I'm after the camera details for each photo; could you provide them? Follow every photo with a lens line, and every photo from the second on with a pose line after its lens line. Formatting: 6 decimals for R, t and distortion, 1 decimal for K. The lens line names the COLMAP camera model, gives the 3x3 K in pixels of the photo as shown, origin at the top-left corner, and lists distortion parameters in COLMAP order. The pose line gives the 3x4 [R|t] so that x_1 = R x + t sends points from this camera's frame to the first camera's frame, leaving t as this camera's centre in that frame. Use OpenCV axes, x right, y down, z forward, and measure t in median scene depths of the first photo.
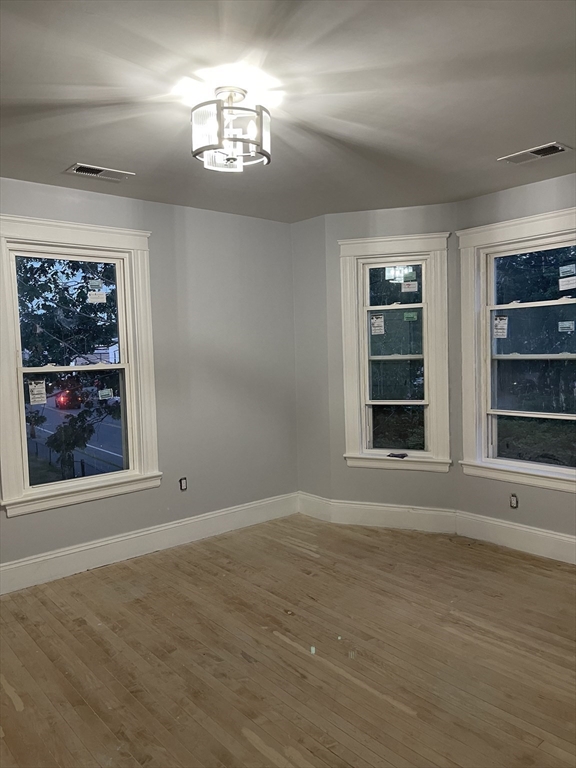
lens RADIAL K [[578.2, 0, 287.4], [0, 578.2, 383.8], [0, 0, 1]] dist [0.046903, -0.058544]
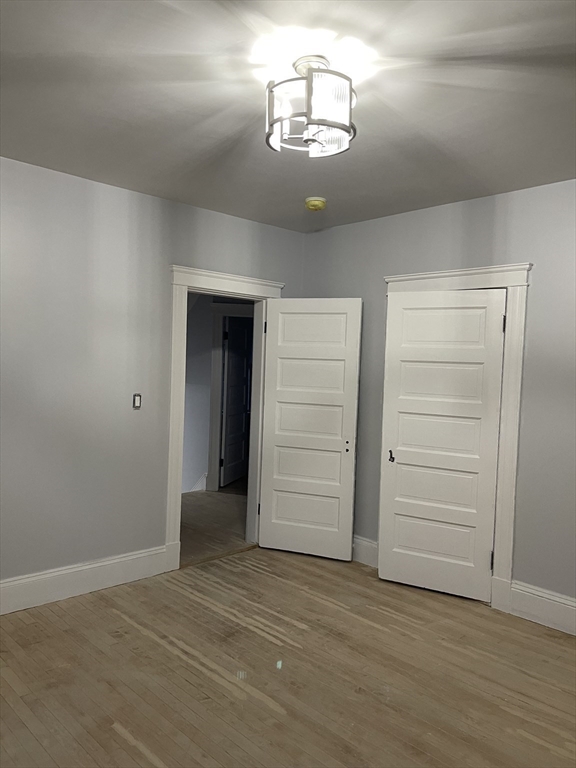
lens RADIAL K [[578.2, 0, 288.0], [0, 578.2, 383.8], [0, 0, 1]] dist [0.046903, -0.058544]
pose [[-0.997731, -0.003175, -0.067251, -0.006430], [-0.010045, 0.994727, 0.102068, -0.114594], [0.066572, 0.102512, -0.992502, 1.939711]]
